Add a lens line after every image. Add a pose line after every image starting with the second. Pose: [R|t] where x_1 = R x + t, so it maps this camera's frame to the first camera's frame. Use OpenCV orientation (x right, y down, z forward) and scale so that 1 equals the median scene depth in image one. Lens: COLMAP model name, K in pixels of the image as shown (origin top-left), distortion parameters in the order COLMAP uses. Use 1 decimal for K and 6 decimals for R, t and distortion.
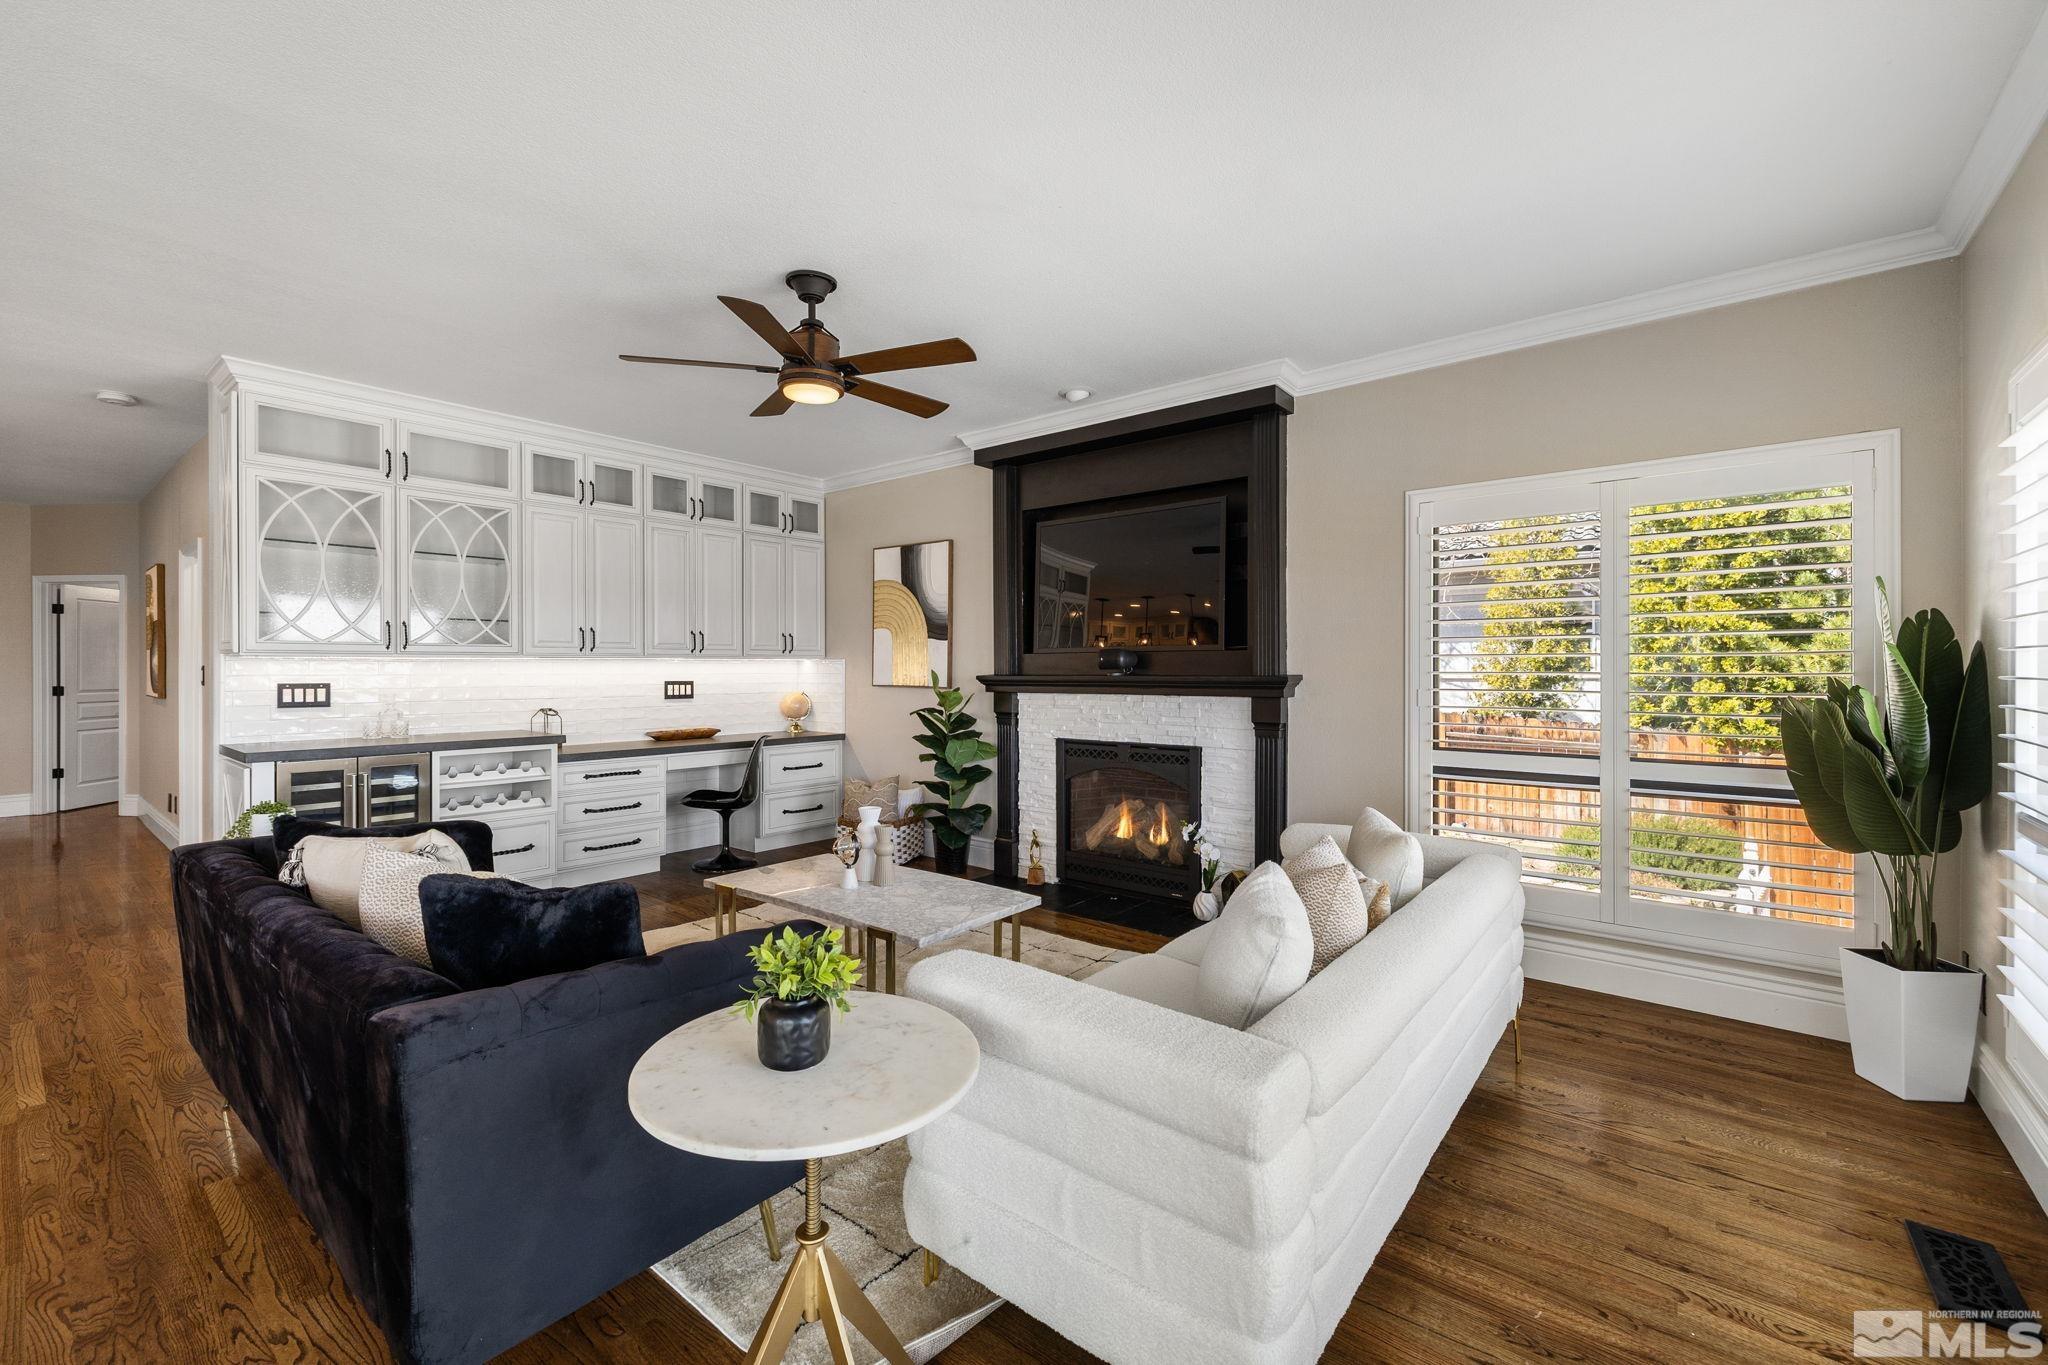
lens RADIAL K [[871.8, 0, 993.5], [0, 871.8, 659.8], [0, 0, 1]] dist [0.000448, 0.000243]
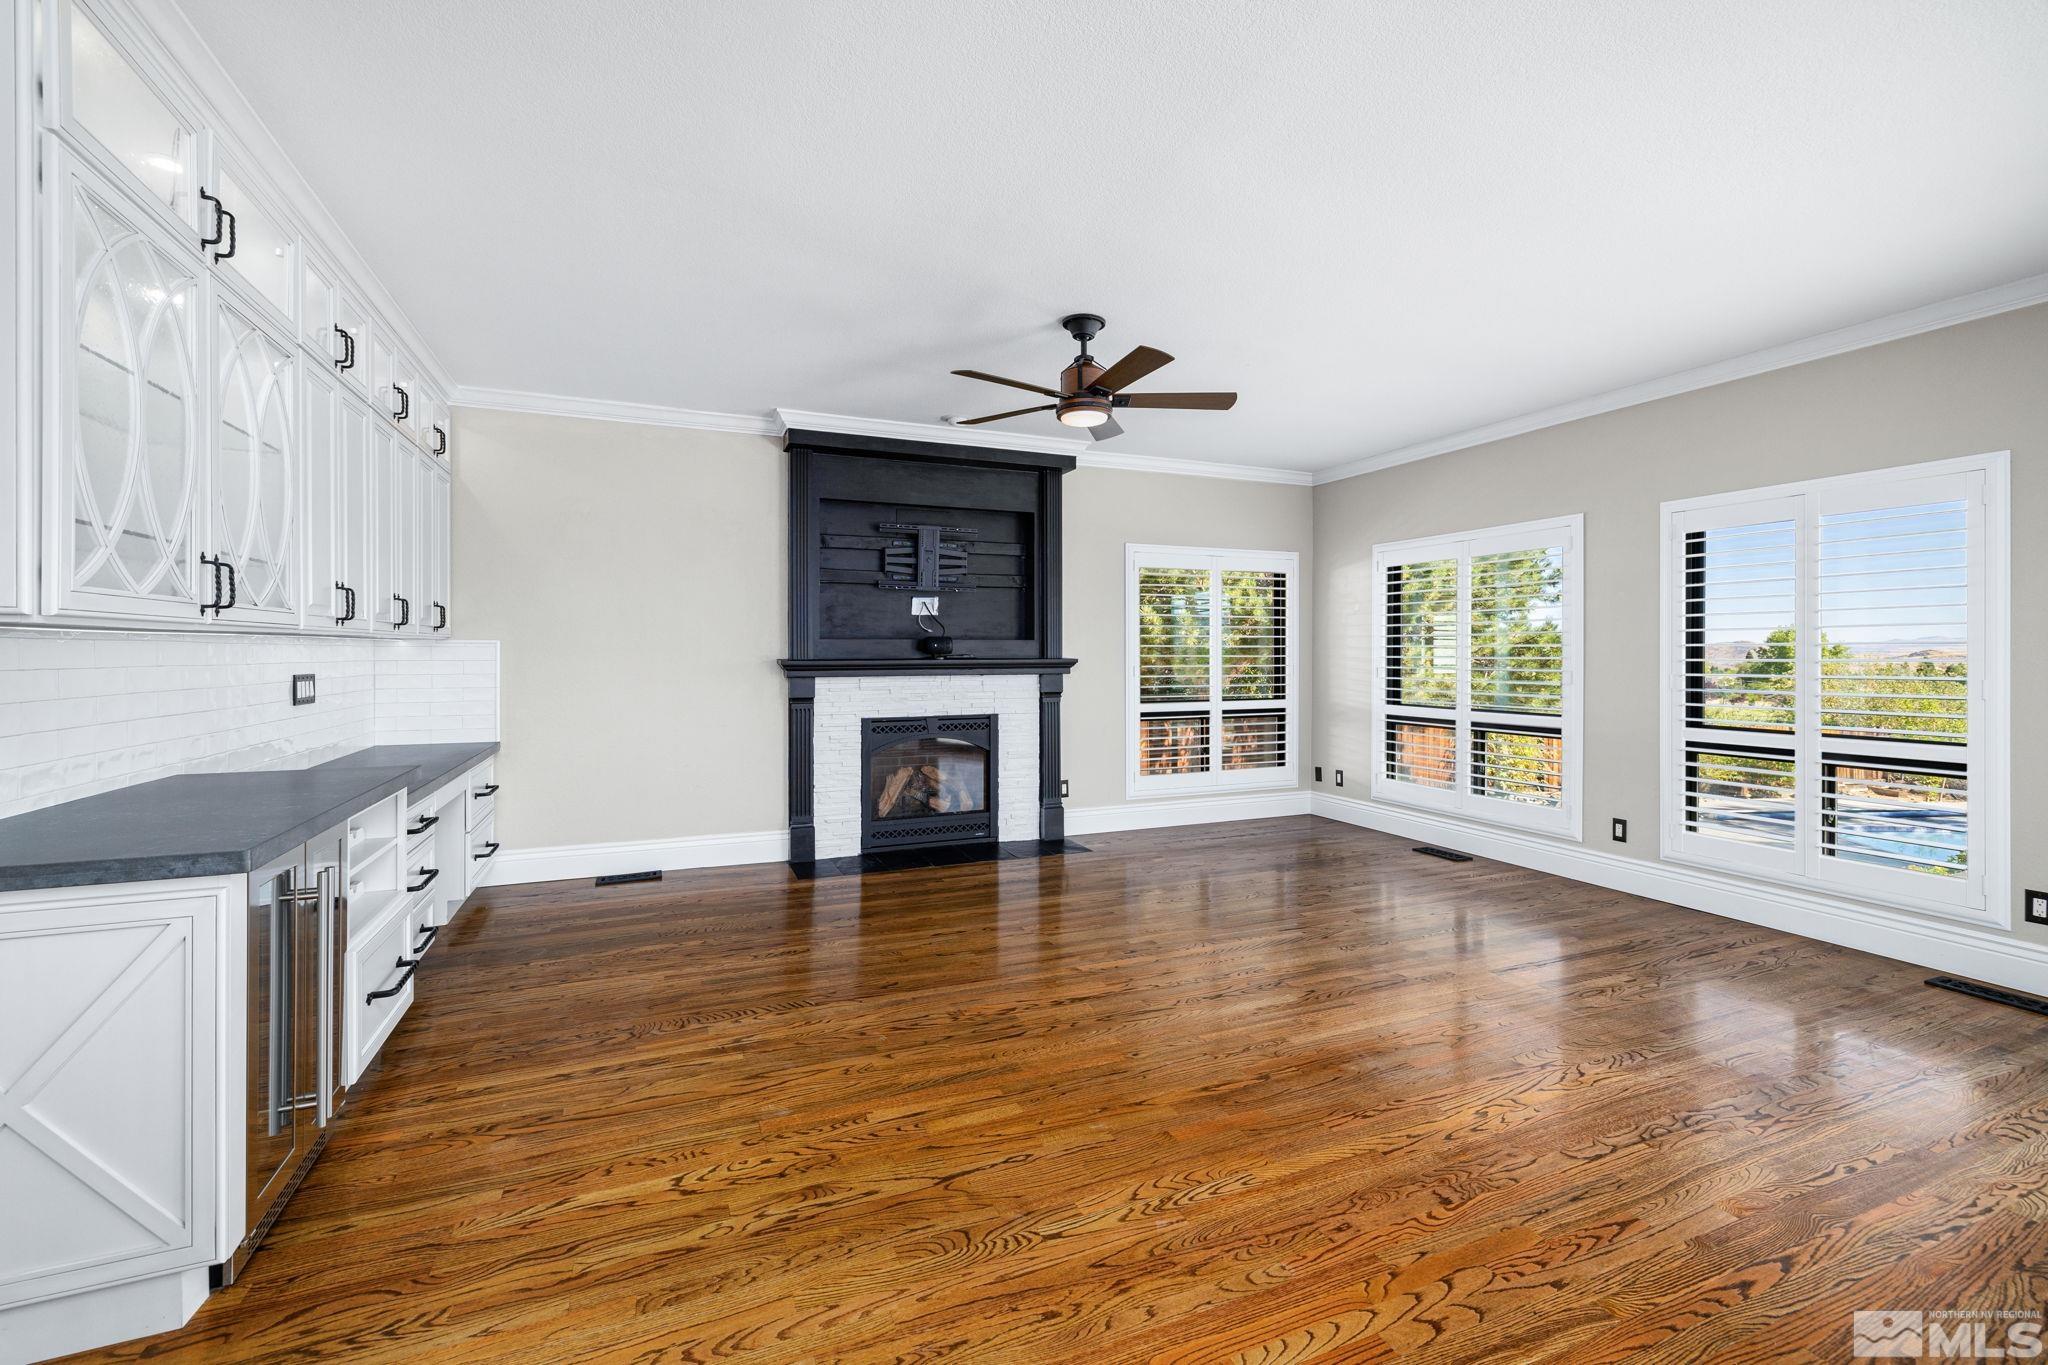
lens RADIAL K [[874.4, 0, 1024.7], [0, 874.4, 651.5], [0, 0, 1]] dist [-0.002411, -0.000121]
pose [[0.444799, 0.002103, 0.895628, -0.898096], [-0.009901, 0.999948, 0.002569, 0.002654], [-0.895576, -0.010010, 0.444797, 0.379747]]
